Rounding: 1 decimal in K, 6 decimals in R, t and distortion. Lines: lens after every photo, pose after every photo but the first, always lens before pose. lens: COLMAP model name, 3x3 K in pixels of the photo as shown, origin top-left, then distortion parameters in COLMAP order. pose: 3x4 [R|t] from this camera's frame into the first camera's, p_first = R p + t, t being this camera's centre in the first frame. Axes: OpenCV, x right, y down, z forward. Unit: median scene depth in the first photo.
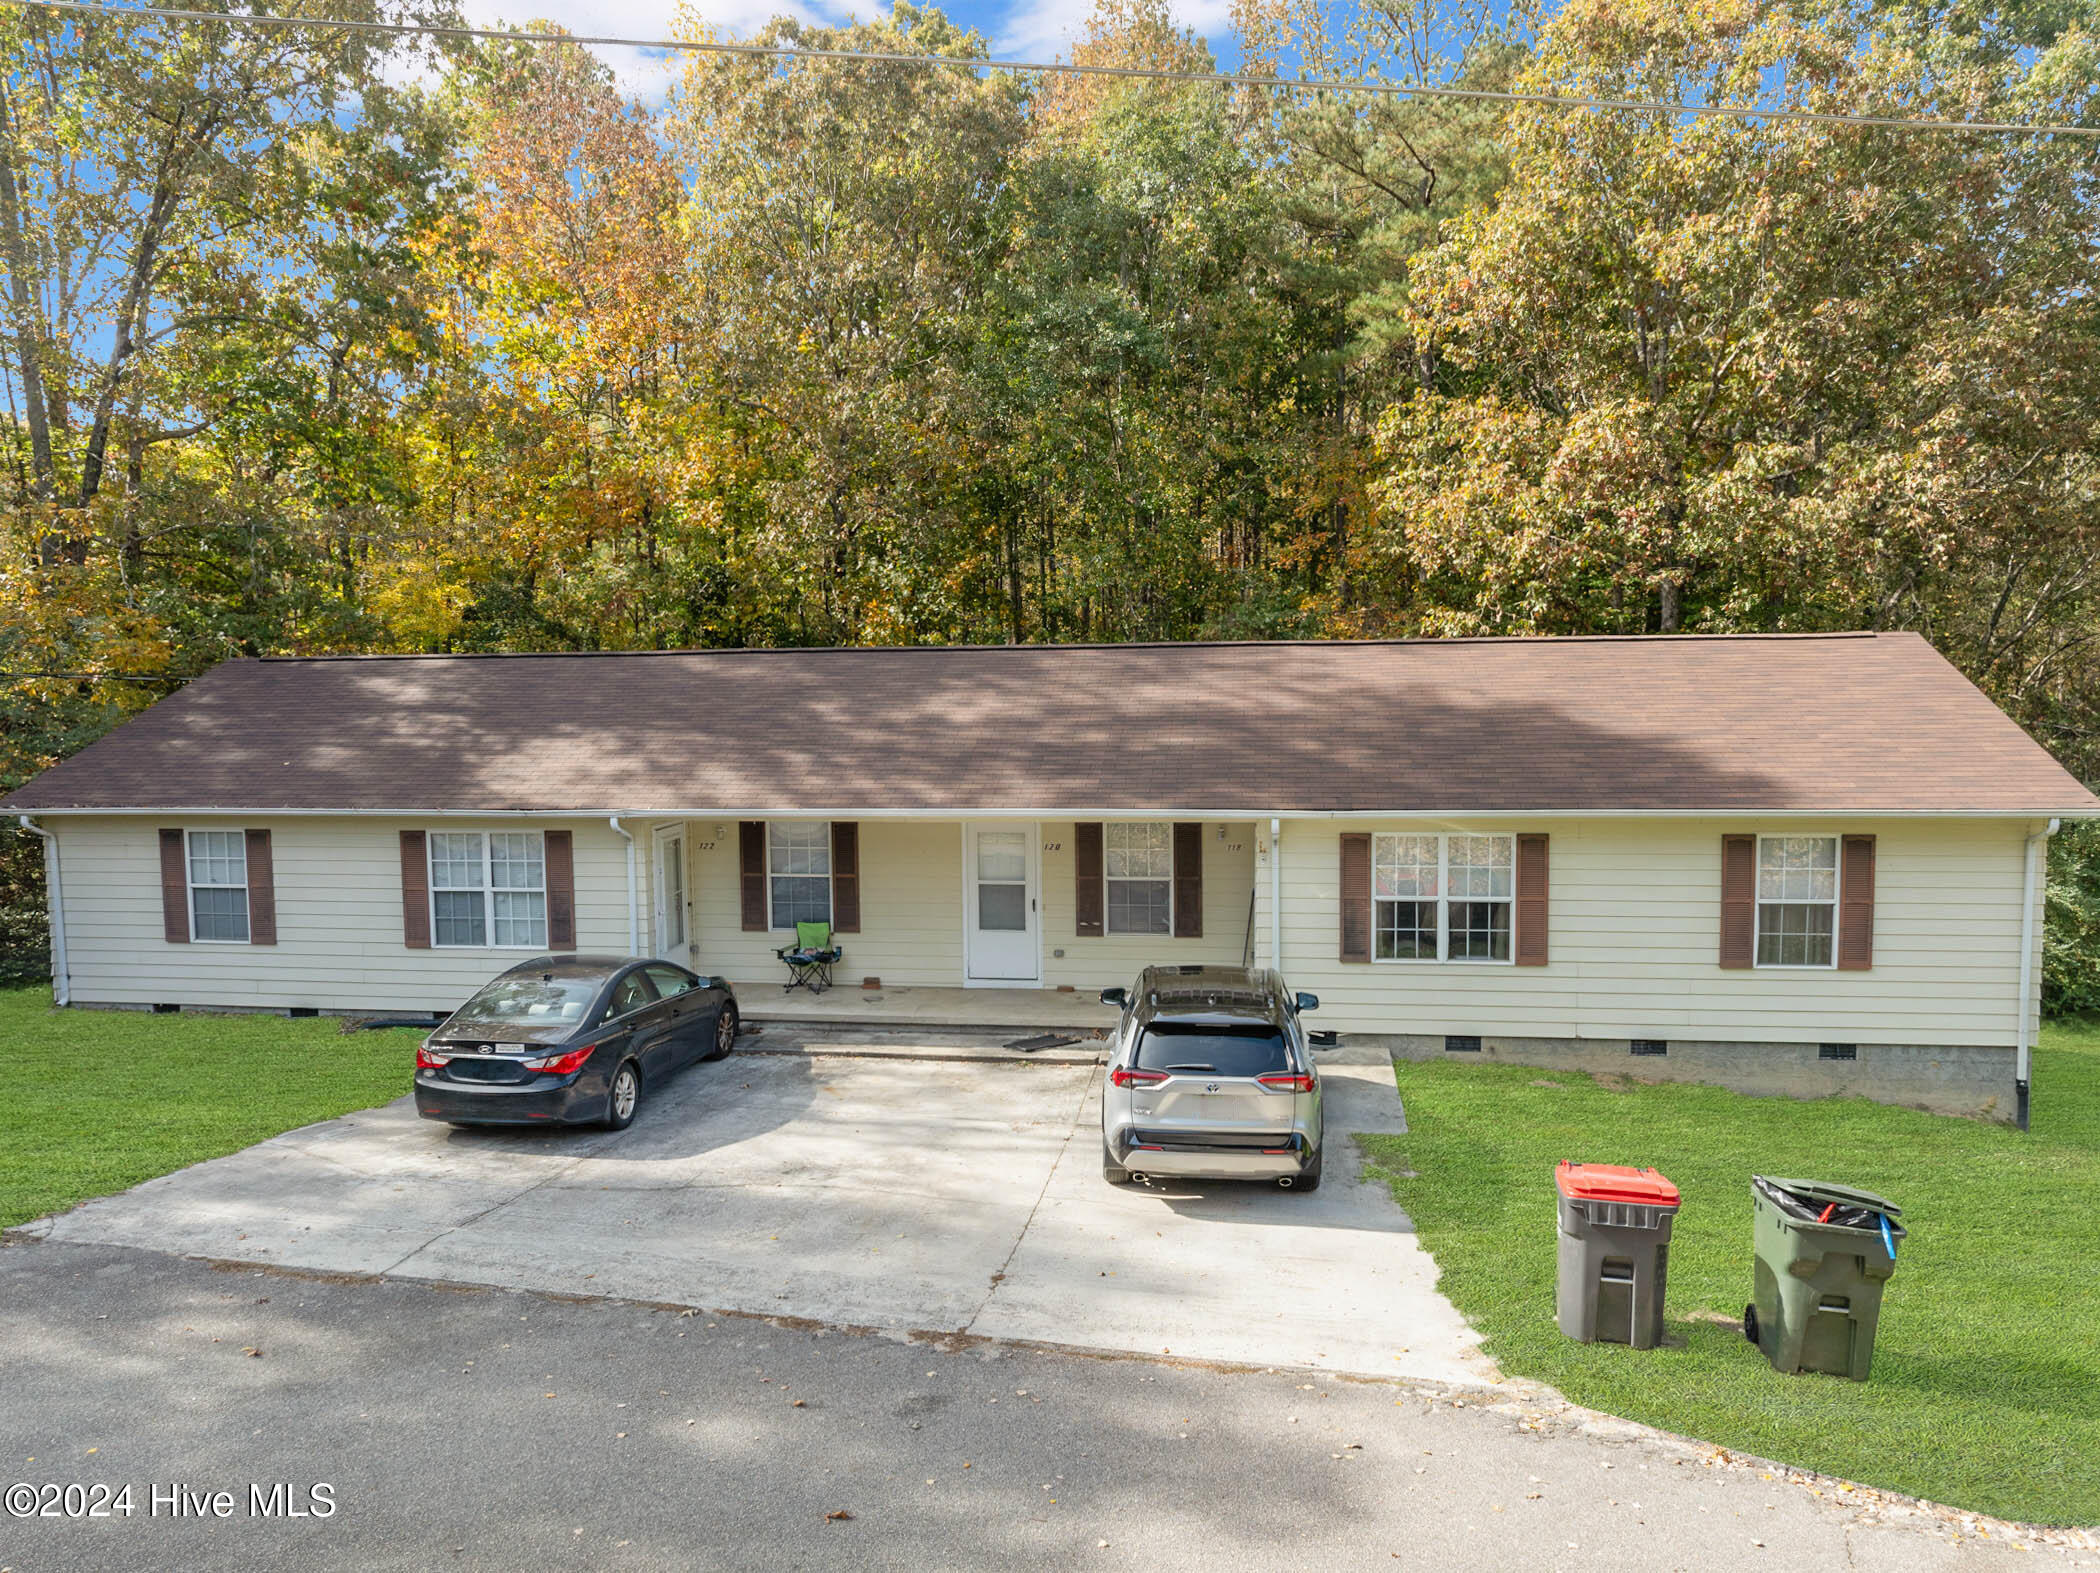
lens RADIAL K [[1478.6, 0, 1048.7], [0, 1478.6, 794.3], [0, 0, 1]] dist [-0.024233, 0.001990]
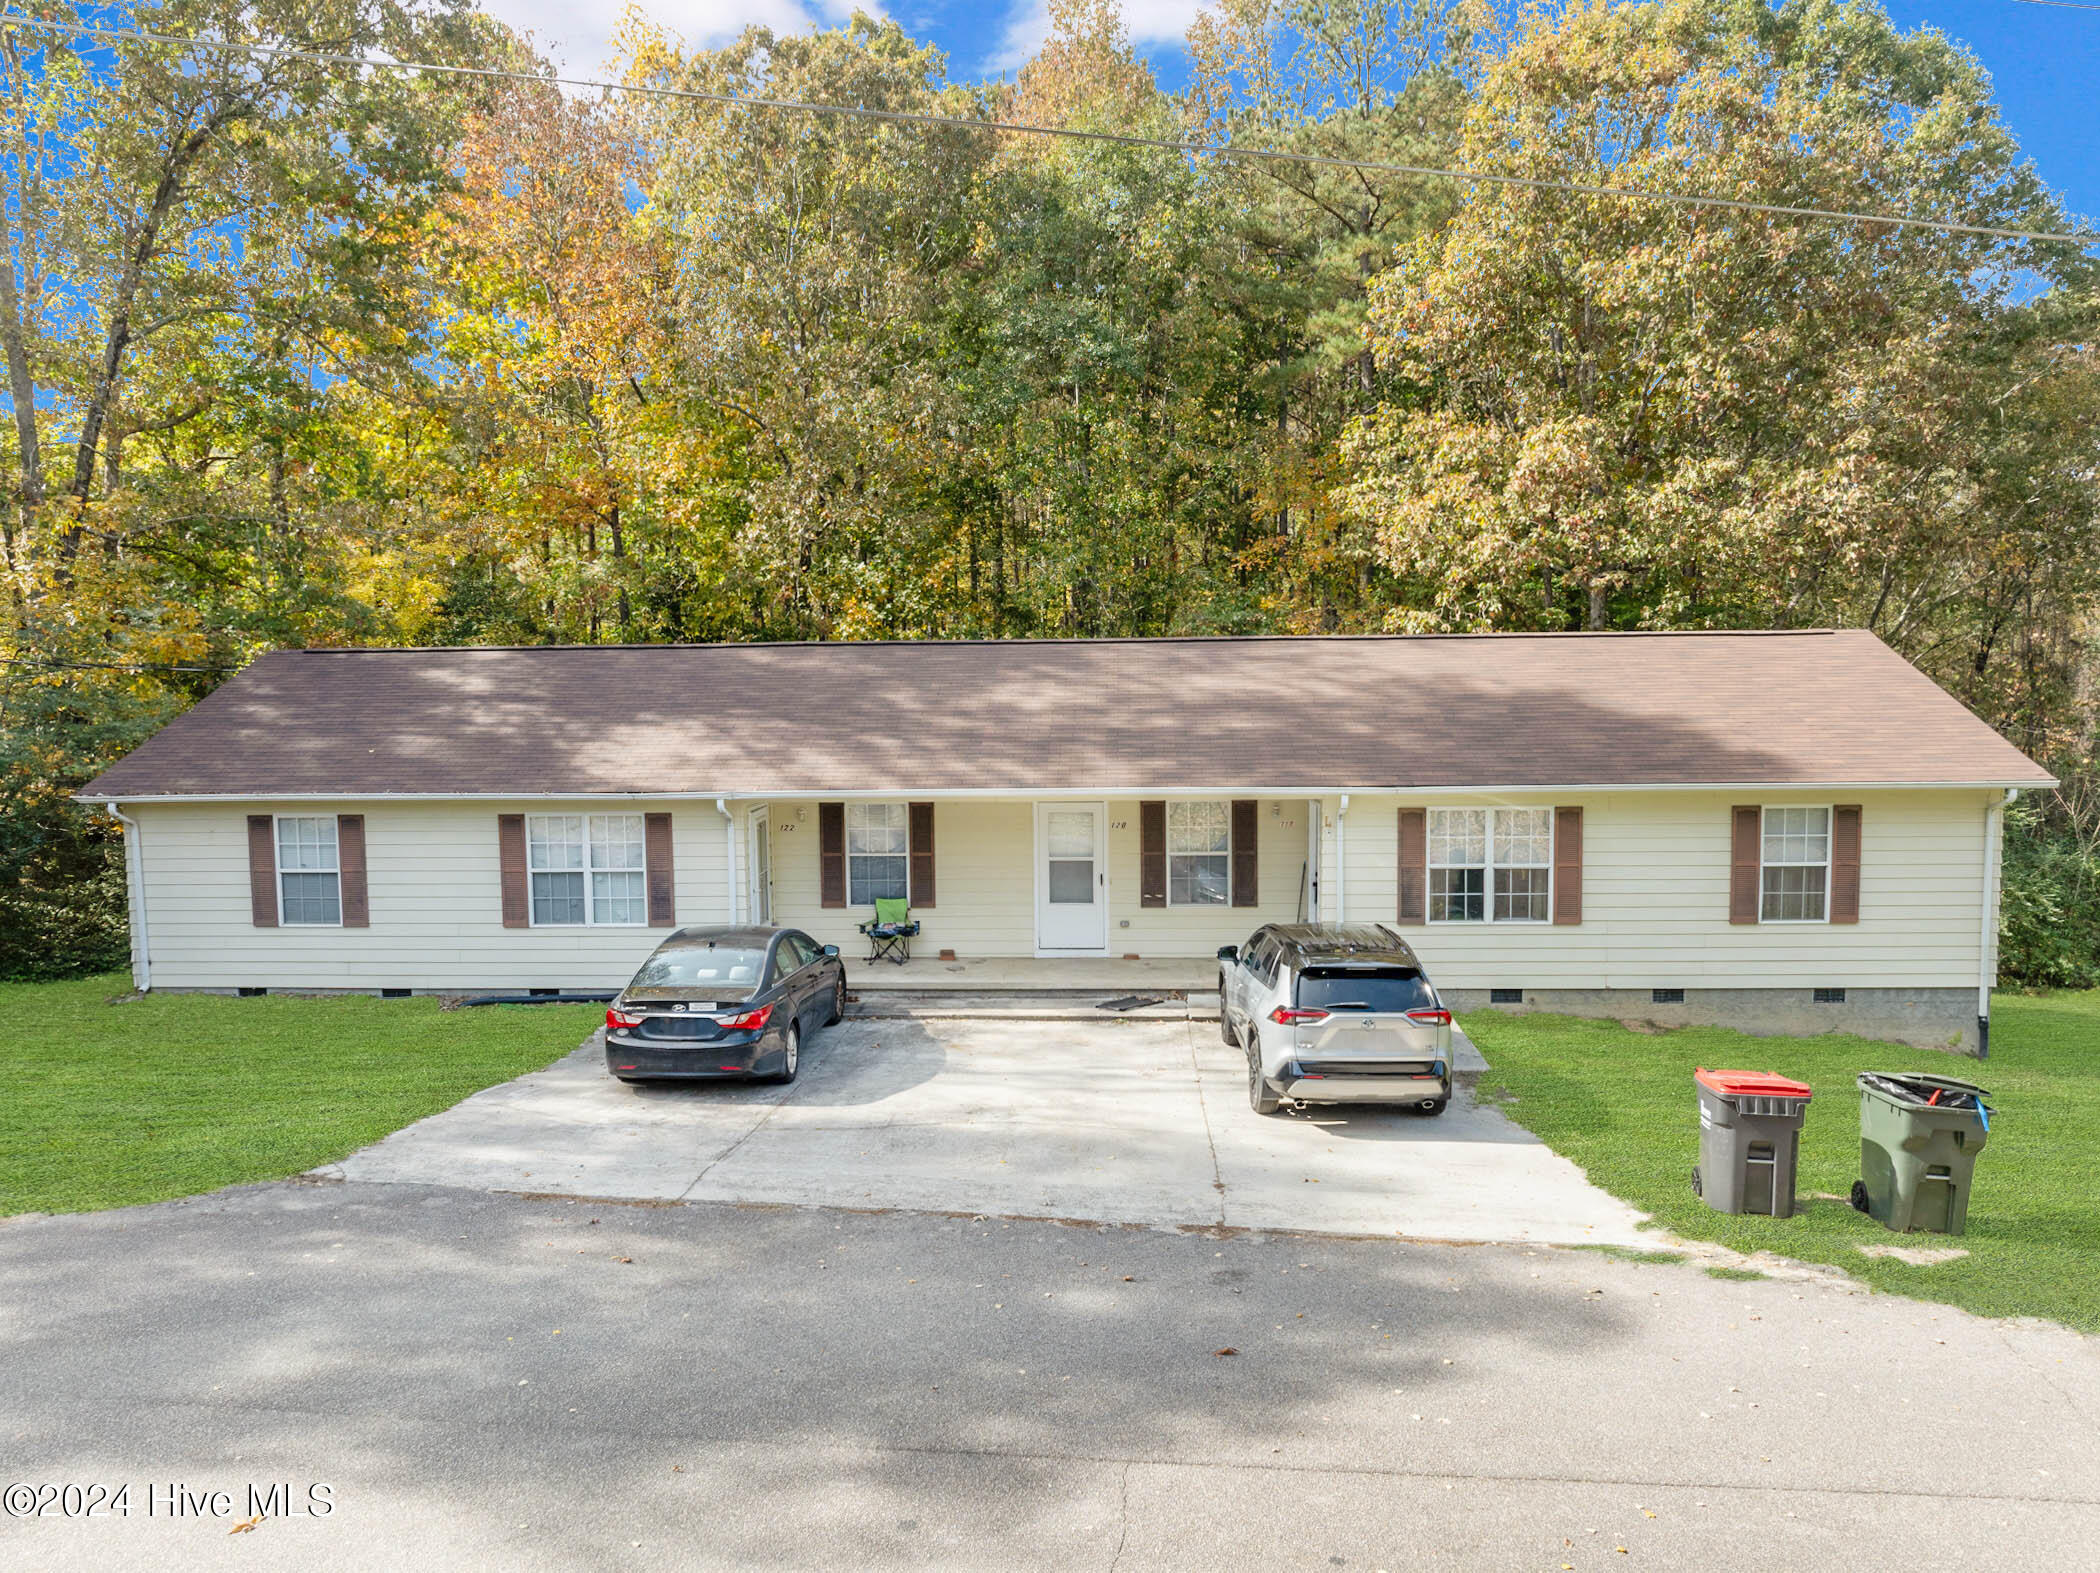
lens RADIAL K [[1478.6, 0, 1048.7], [0, 1478.6, 794.3], [0, 0, 1]] dist [-0.024233, 0.001990]
pose [[0.995637, -0.006642, 0.093073, -0.150490], [0.006716, 0.999977, -0.000478, 0.013457], [-0.093067, 0.001101, 0.995659, -0.070476]]
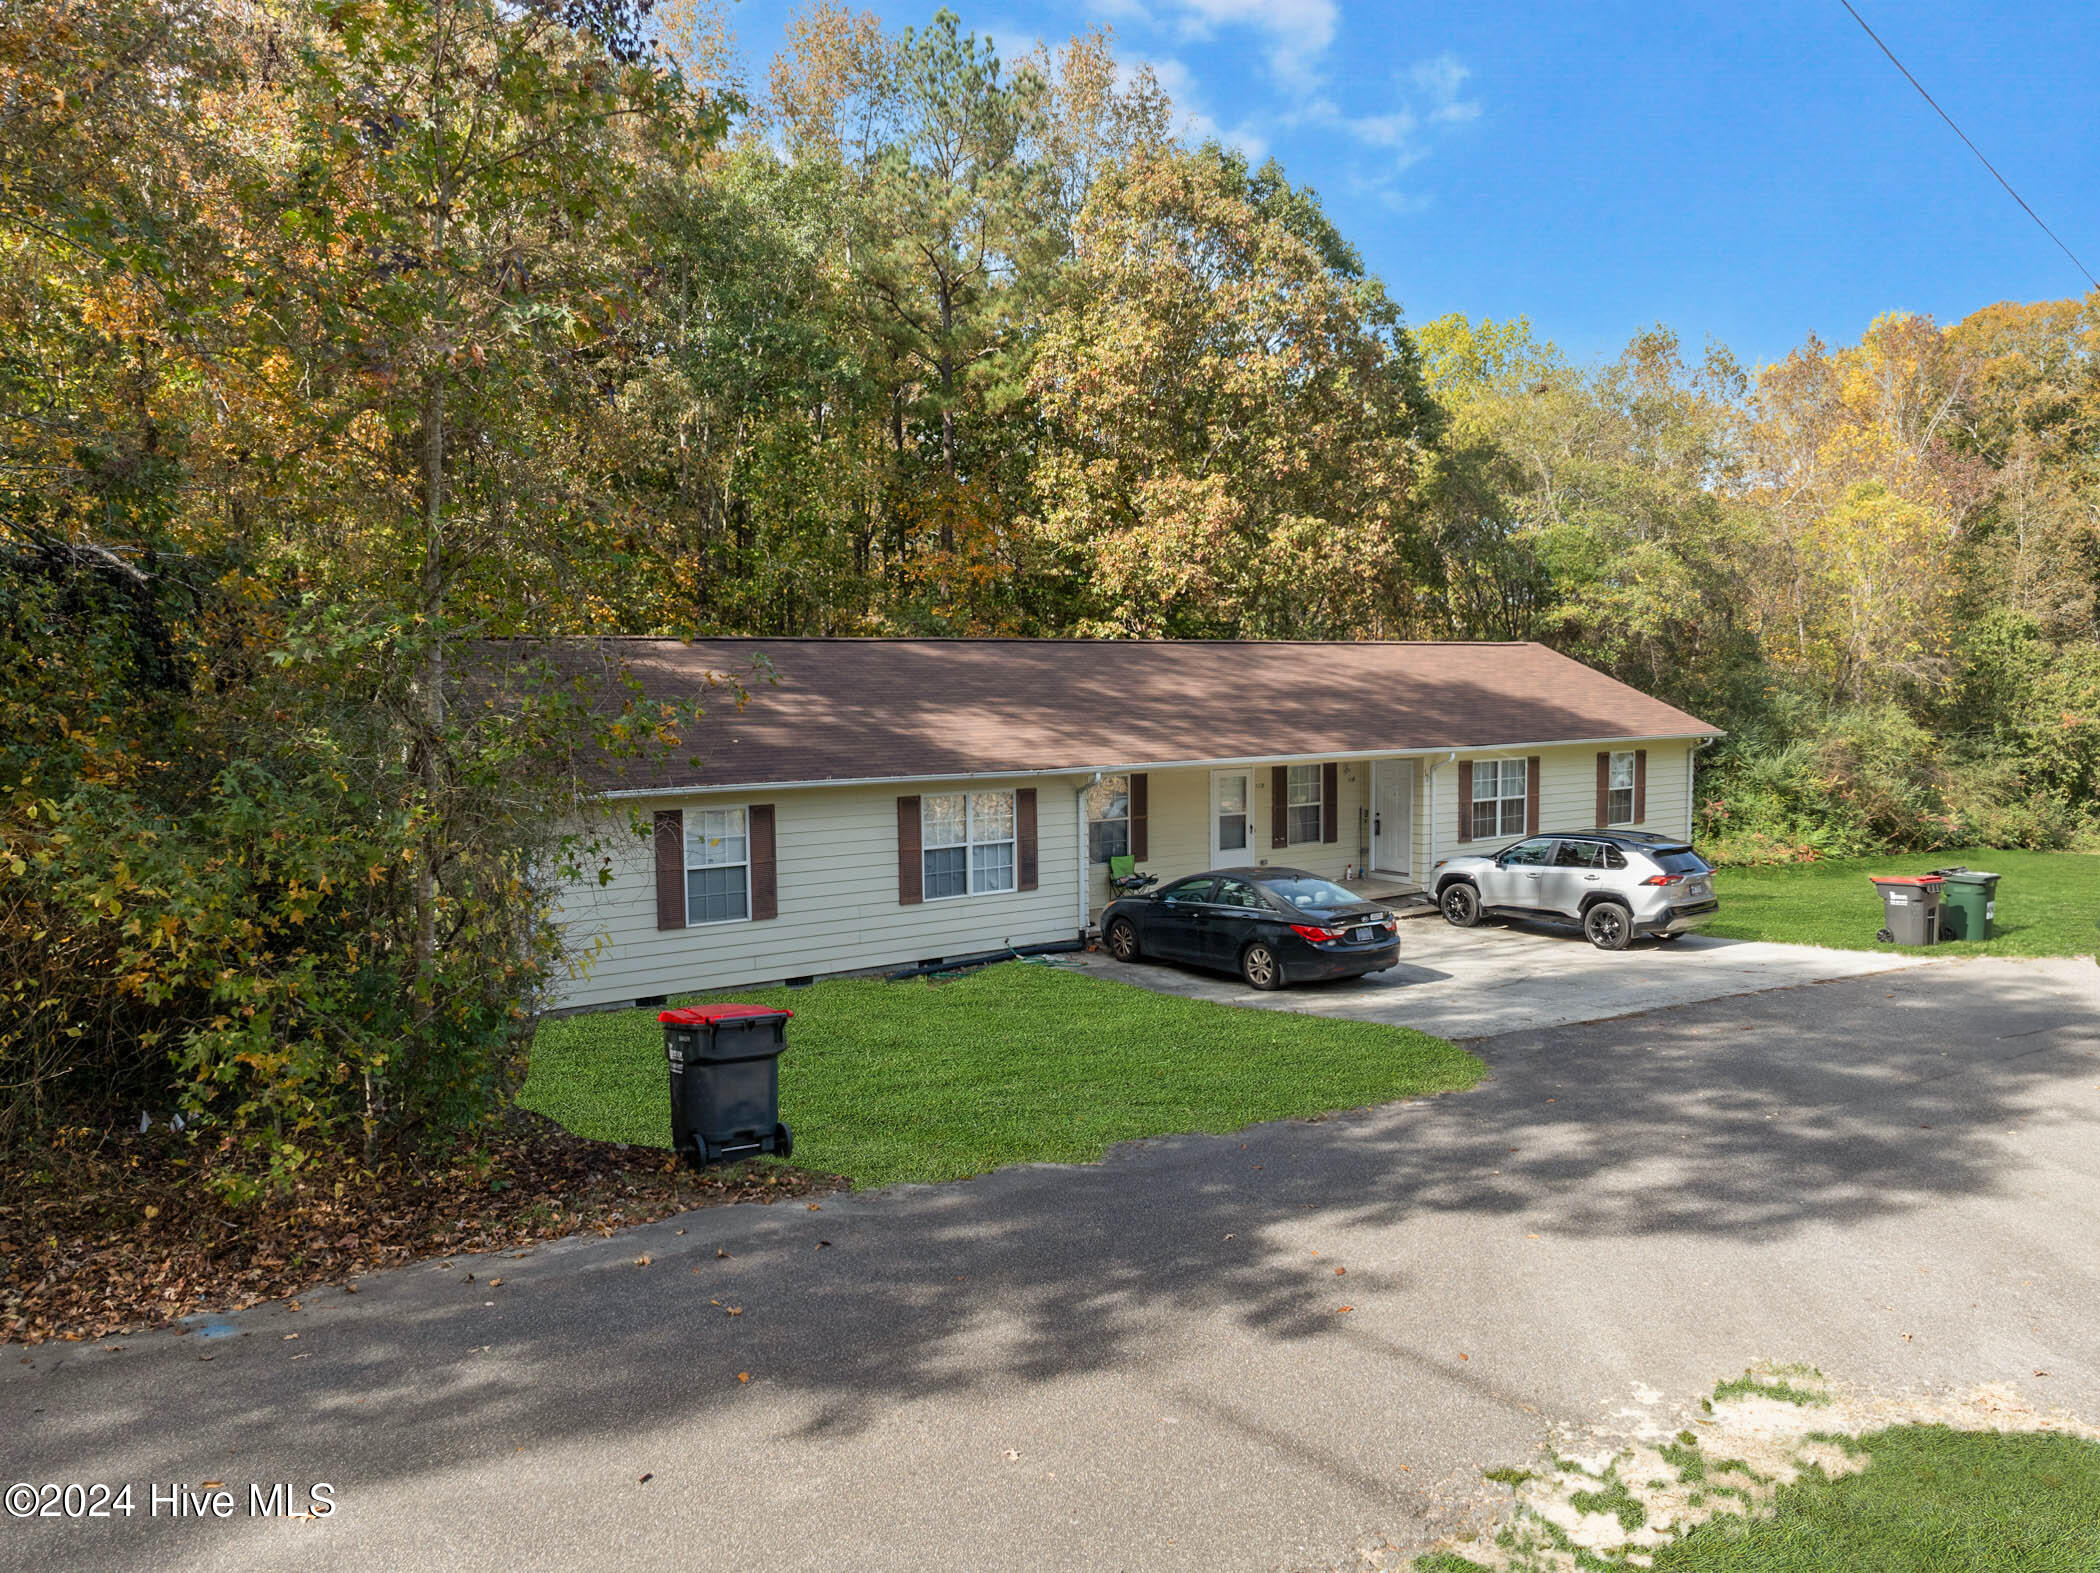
lens RADIAL K [[1514.6, 0, 1050.0], [0, 1514.6, 786.5], [0, 0, 1]] dist [-0.045188, 0.050708]
pose [[0.725658, -0.046059, 0.686512, -1.127372], [0.057581, 0.998322, 0.006115, 0.016088], [-0.685642, 0.035093, 0.727093, 0.104690]]
